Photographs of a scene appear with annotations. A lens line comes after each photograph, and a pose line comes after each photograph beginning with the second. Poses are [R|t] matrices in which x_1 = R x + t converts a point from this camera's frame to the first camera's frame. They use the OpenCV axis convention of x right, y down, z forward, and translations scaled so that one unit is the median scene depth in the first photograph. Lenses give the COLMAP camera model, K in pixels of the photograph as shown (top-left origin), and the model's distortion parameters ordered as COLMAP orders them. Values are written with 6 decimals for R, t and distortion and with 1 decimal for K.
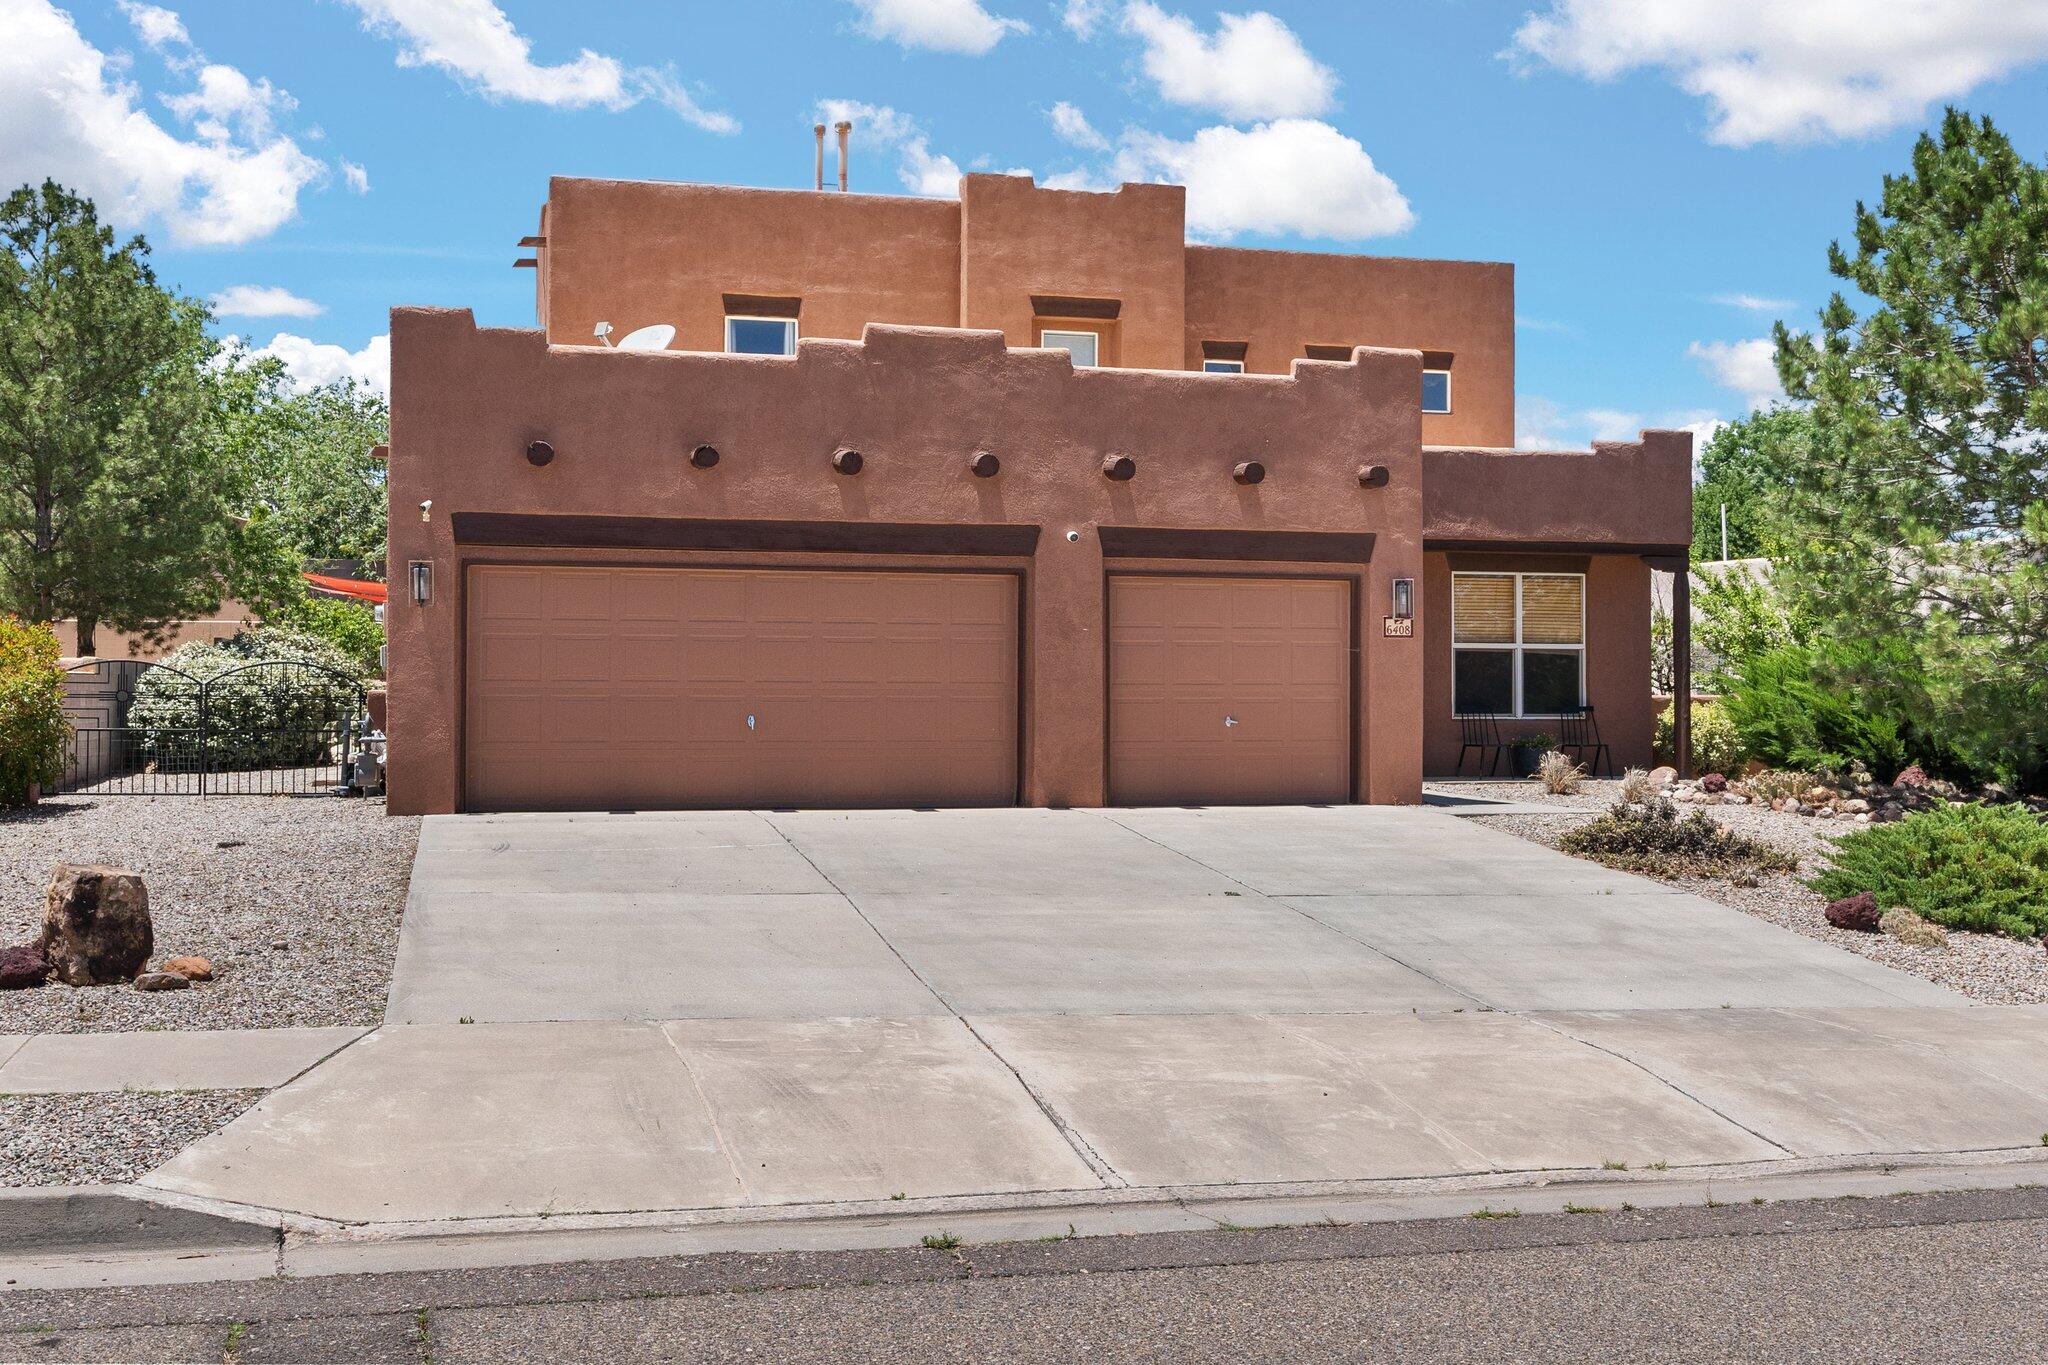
lens RADIAL K [[2168.4, 0, 1024.0], [0, 2168.4, 682.5], [0, 0, 1]] dist [-0.006527, 0.021241]
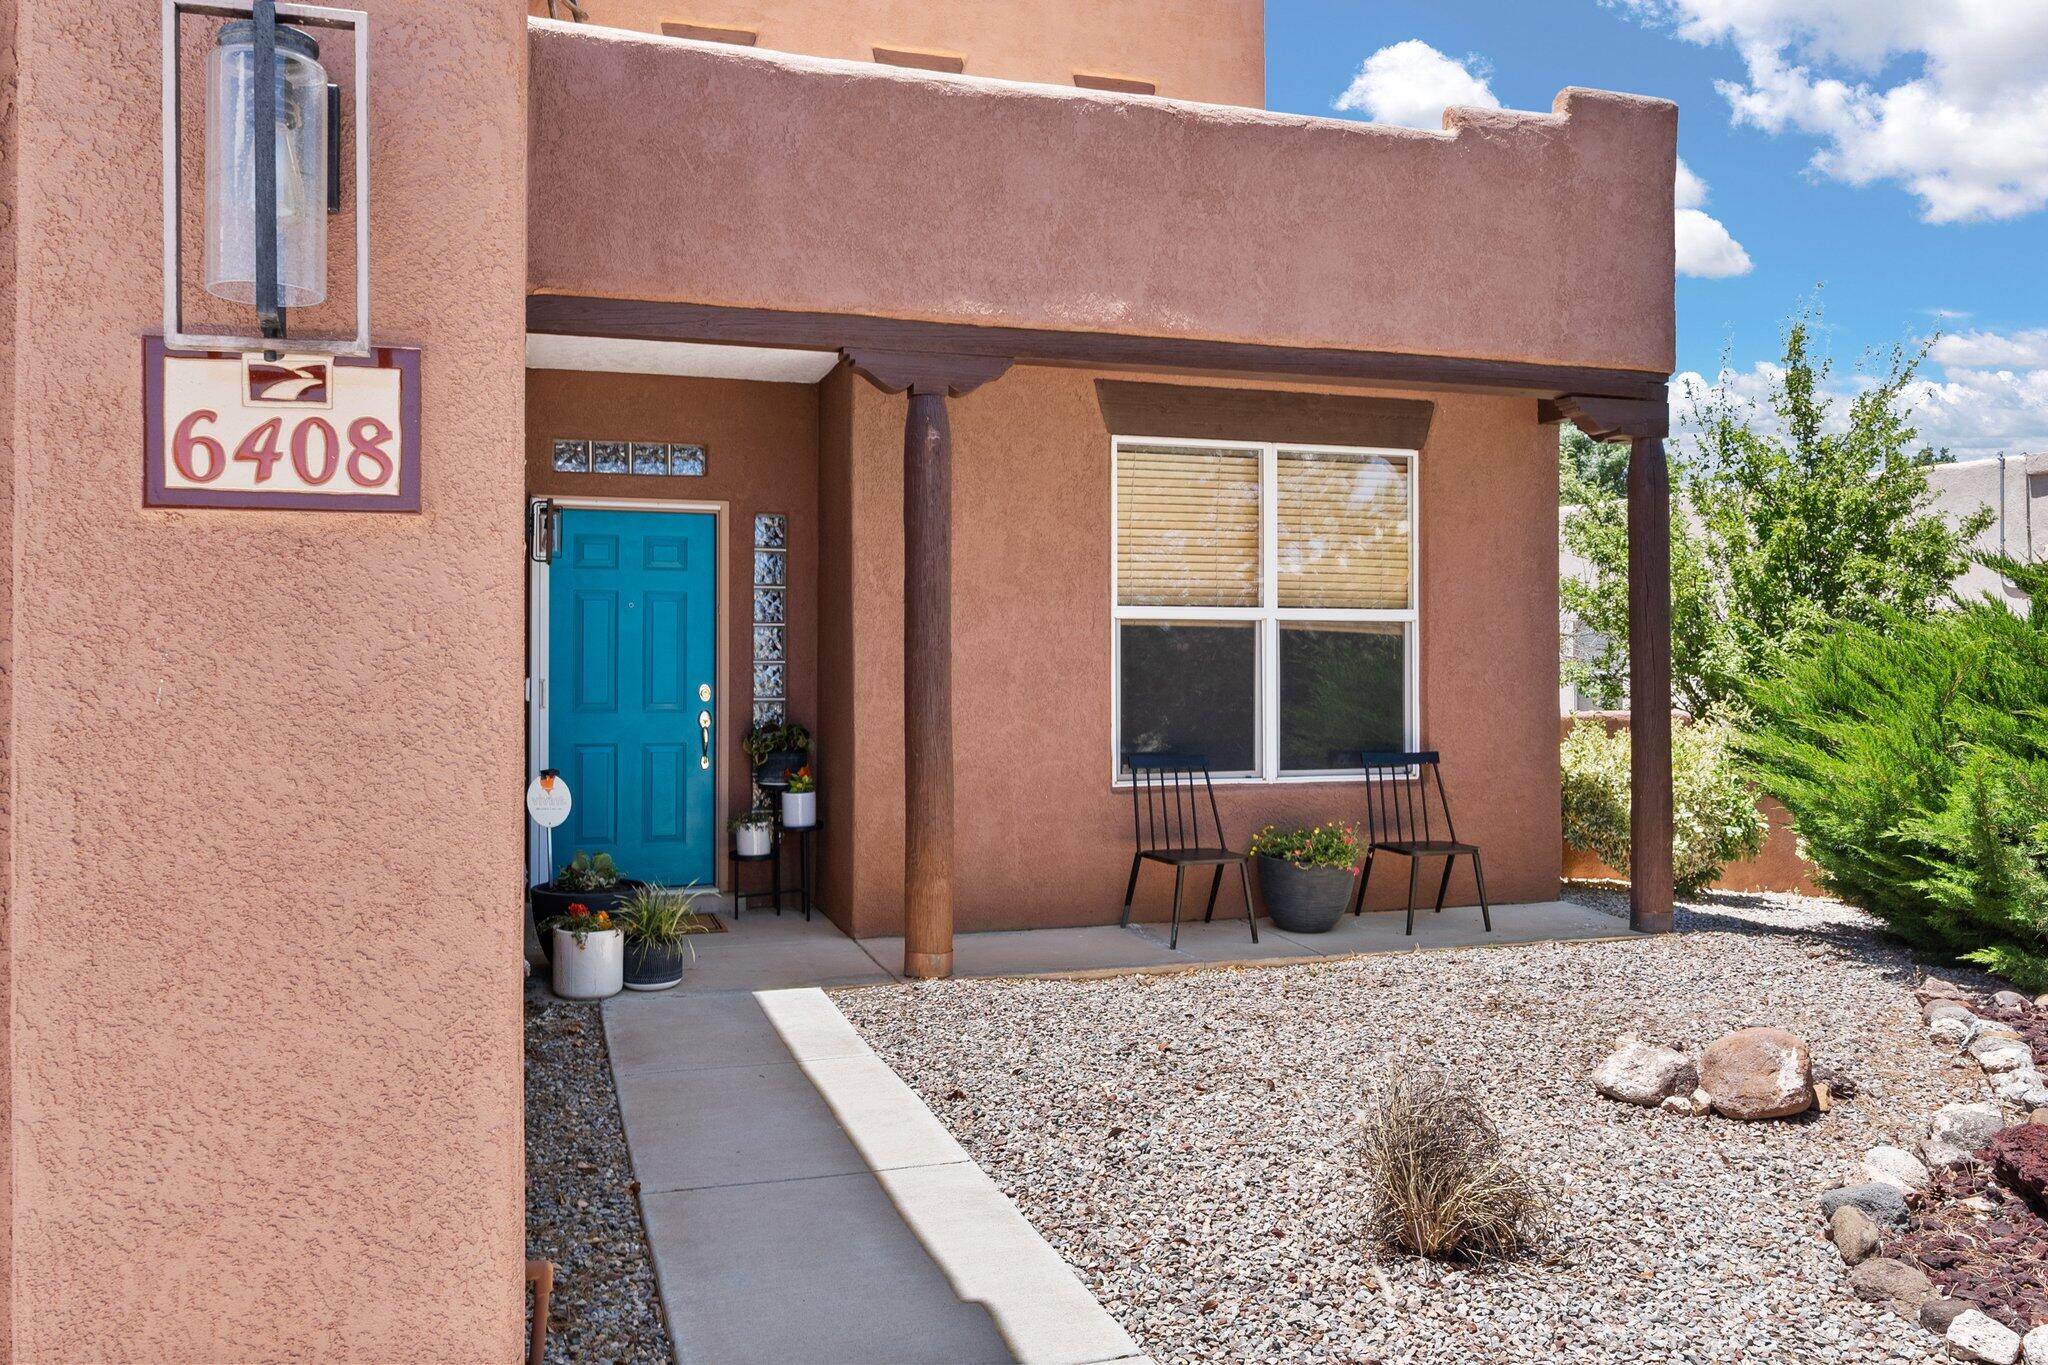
lens RADIAL K [[1534.7, 0, 1025.4], [0, 1534.7, 657.2], [0, 0, 1]] dist [0.005887, 0.000875]
pose [[0.998045, -0.000614, 0.062497, 0.211497], [0.000235, 0.999982, 0.006065, -0.013336], [-0.062499, -0.006038, 0.998027, 0.918496]]
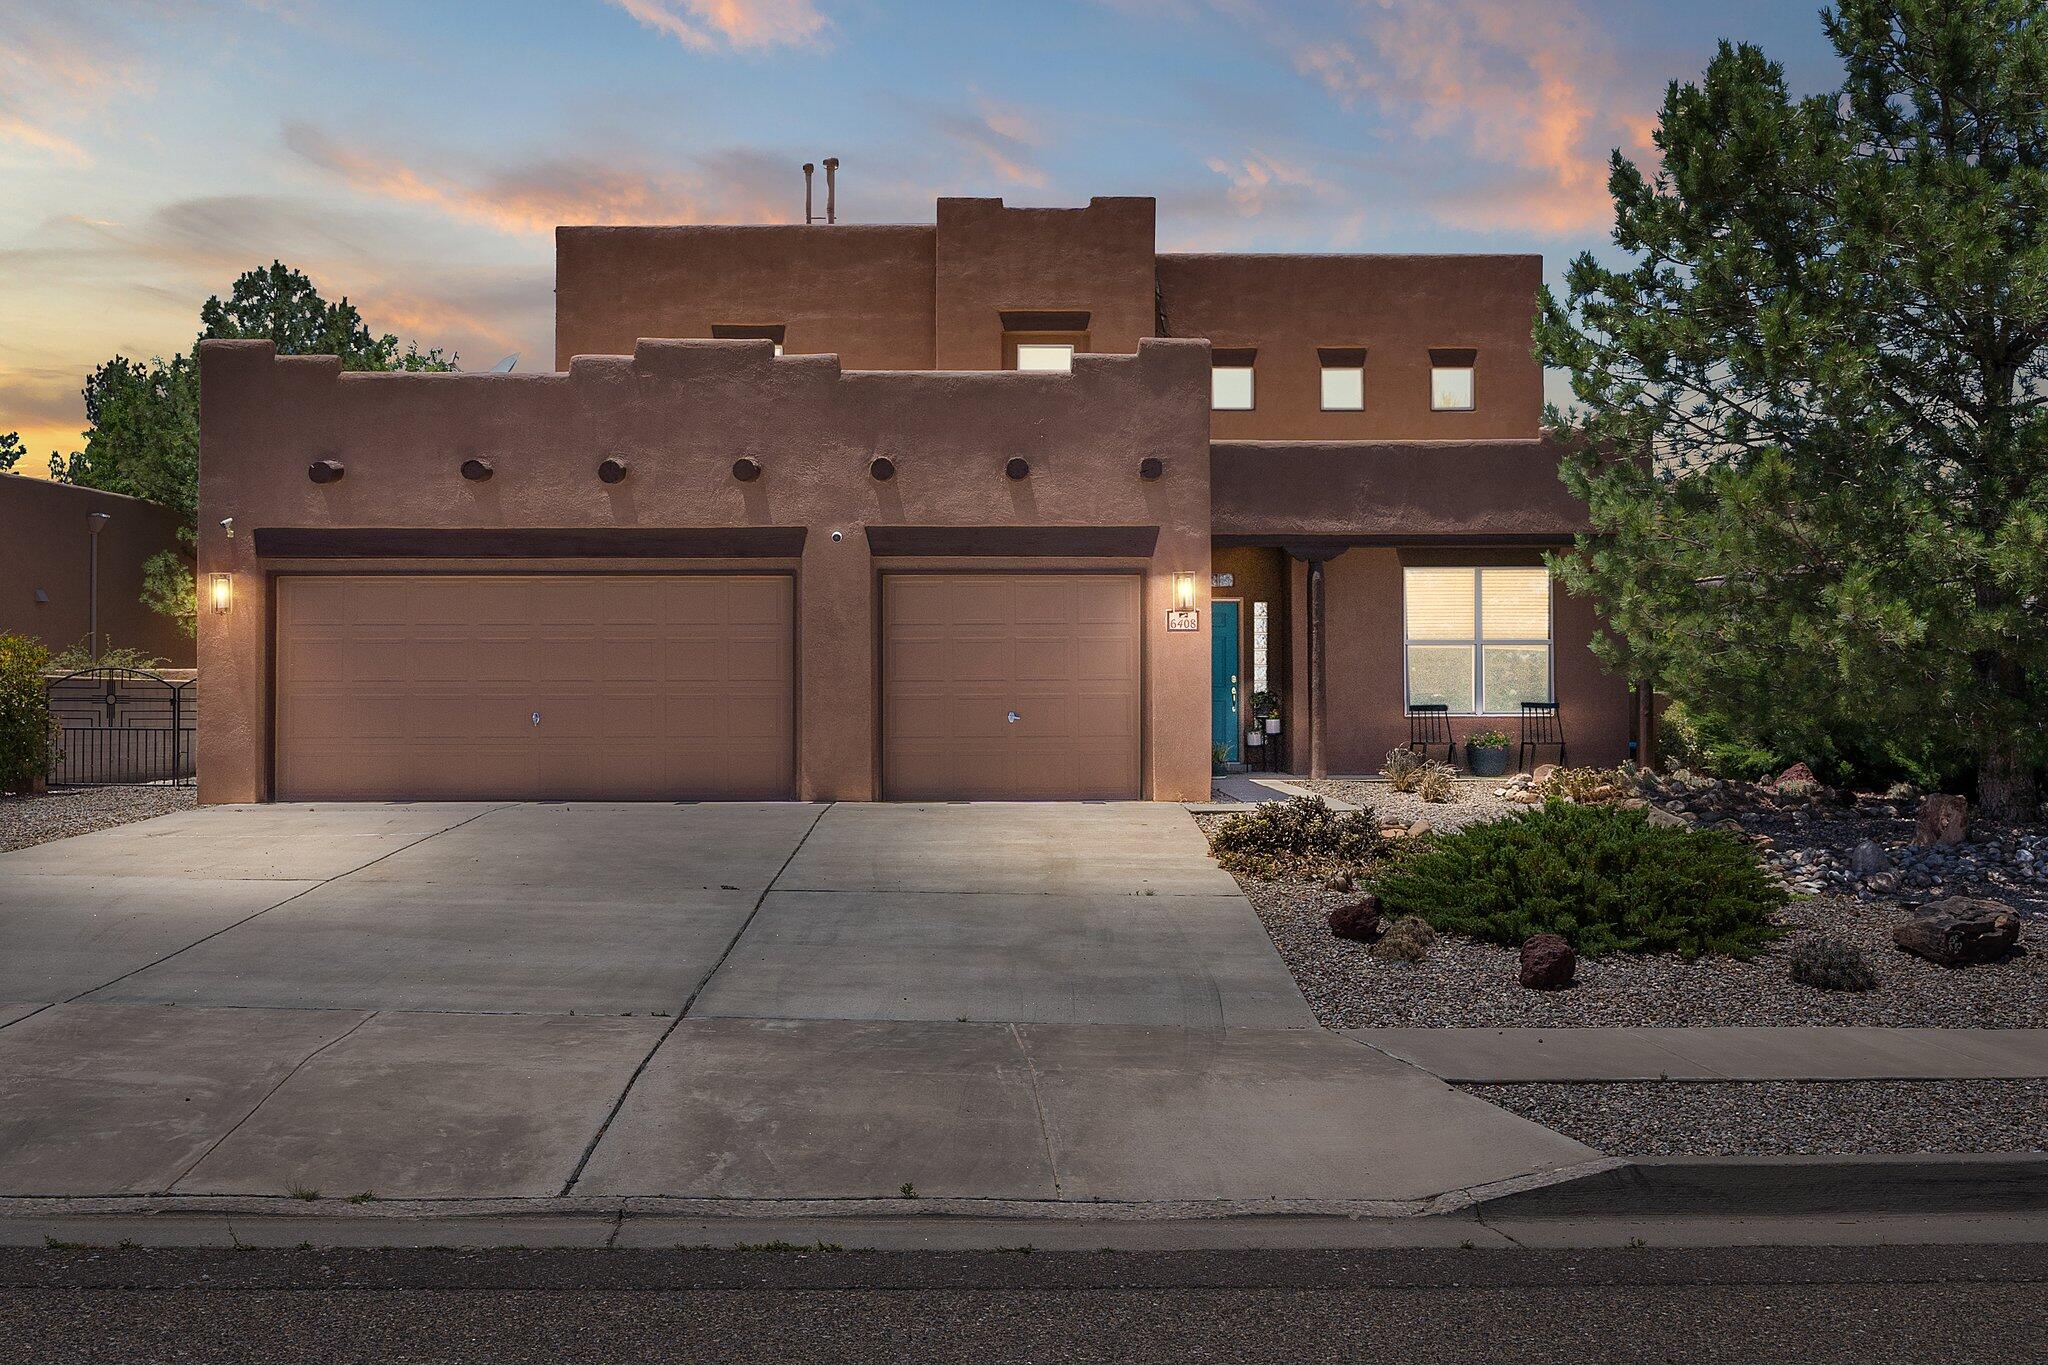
lens RADIAL K [[1958.0, 0, 1024.0], [0, 1958.0, 682.5], [0, 0, 1]] dist [0.002931, -0.008101]
pose [[0.969462, -0.008170, -0.245106, 0.323193], [0.006616, 0.999952, -0.007163, 0.008314], [0.245153, 0.005323, 0.969470, 0.123180]]
